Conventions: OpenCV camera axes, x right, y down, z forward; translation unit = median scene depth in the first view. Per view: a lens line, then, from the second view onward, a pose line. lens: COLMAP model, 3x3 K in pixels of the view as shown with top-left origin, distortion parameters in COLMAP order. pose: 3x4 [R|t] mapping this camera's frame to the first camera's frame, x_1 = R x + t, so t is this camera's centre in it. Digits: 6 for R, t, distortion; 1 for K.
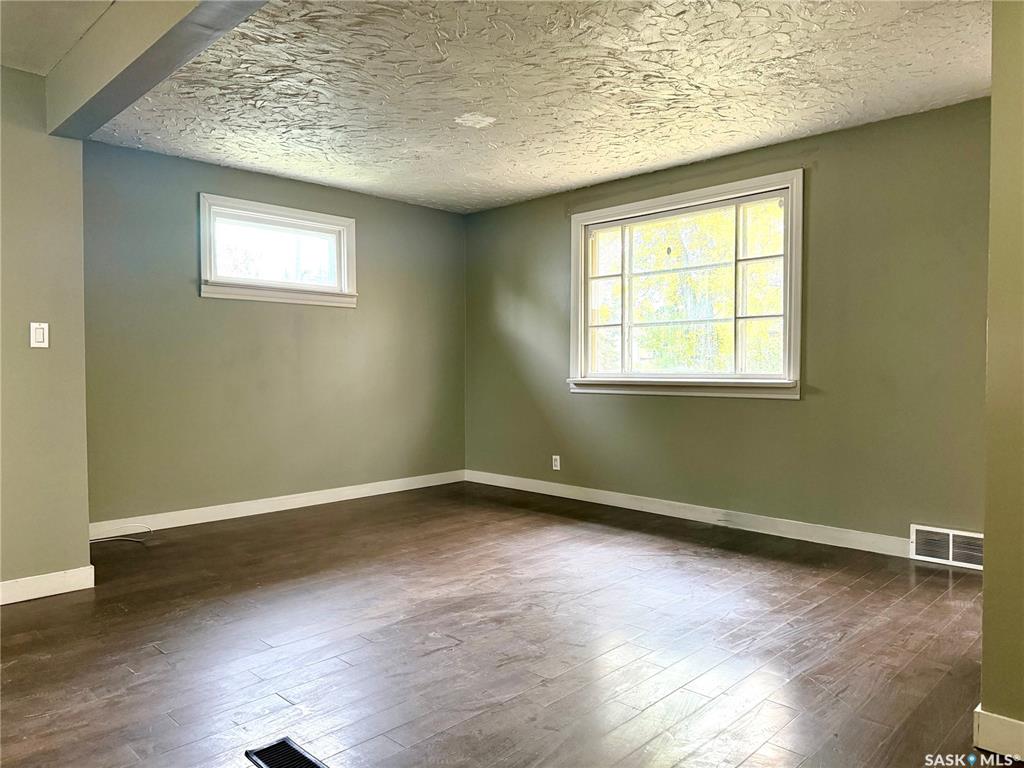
lens RADIAL K [[715.3, 0, 497.9], [0, 715.3, 381.4], [0, 0, 1]] dist [0.062611, -0.023273]
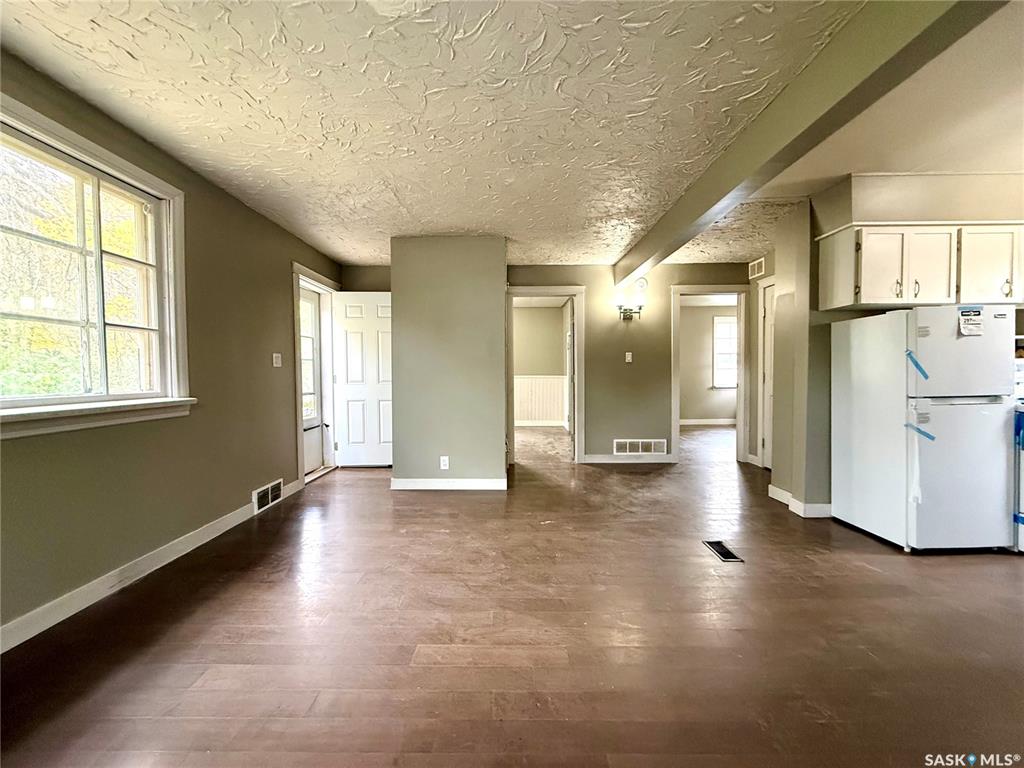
lens RADIAL K [[413.1, 0, 511.7], [0, 413.1, 384.3], [0, 0, 1]] dist [-0.004743, -0.000898]
pose [[-0.727004, -0.010289, 0.686556, -0.293549], [0.023234, 0.998947, 0.039573, -0.028888], [-0.686240, 0.044721, -0.725999, 1.005110]]
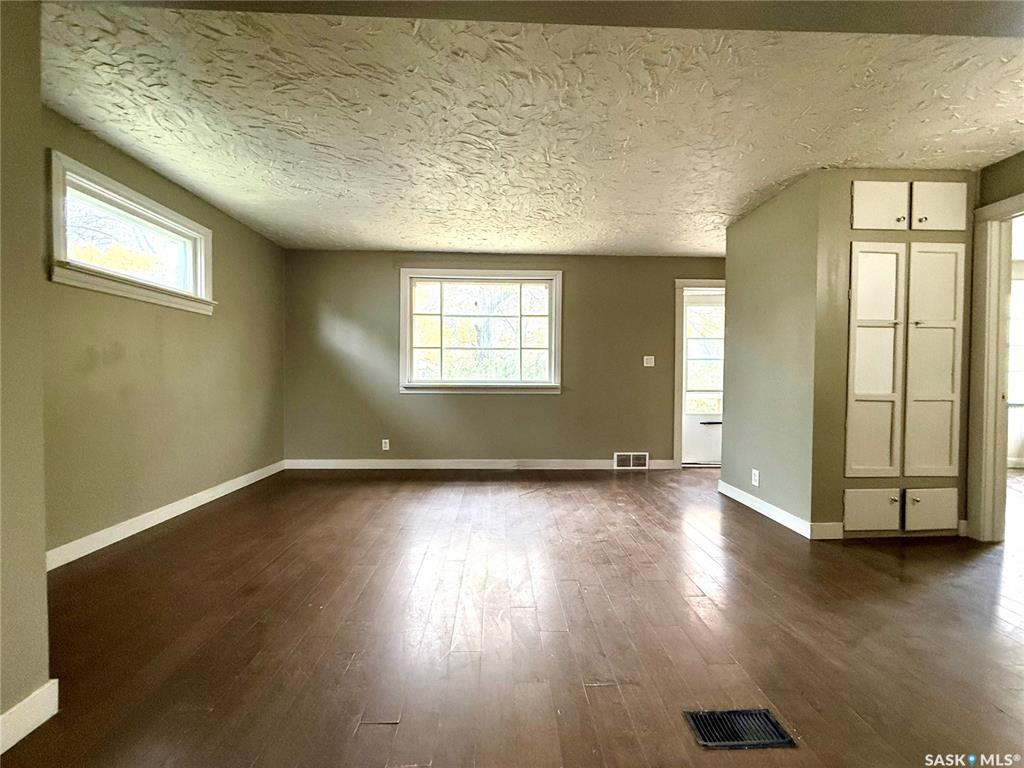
lens RADIAL K [[413.1, 0, 507.0], [0, 413.1, 385.8], [0, 0, 1]] dist [-0.004743, -0.000898]
pose [[0.679225, -0.006562, 0.733901, -0.414837], [0.007695, 0.999969, 0.001820, 0.000136], [-0.733890, 0.004411, 0.679254, 0.344789]]
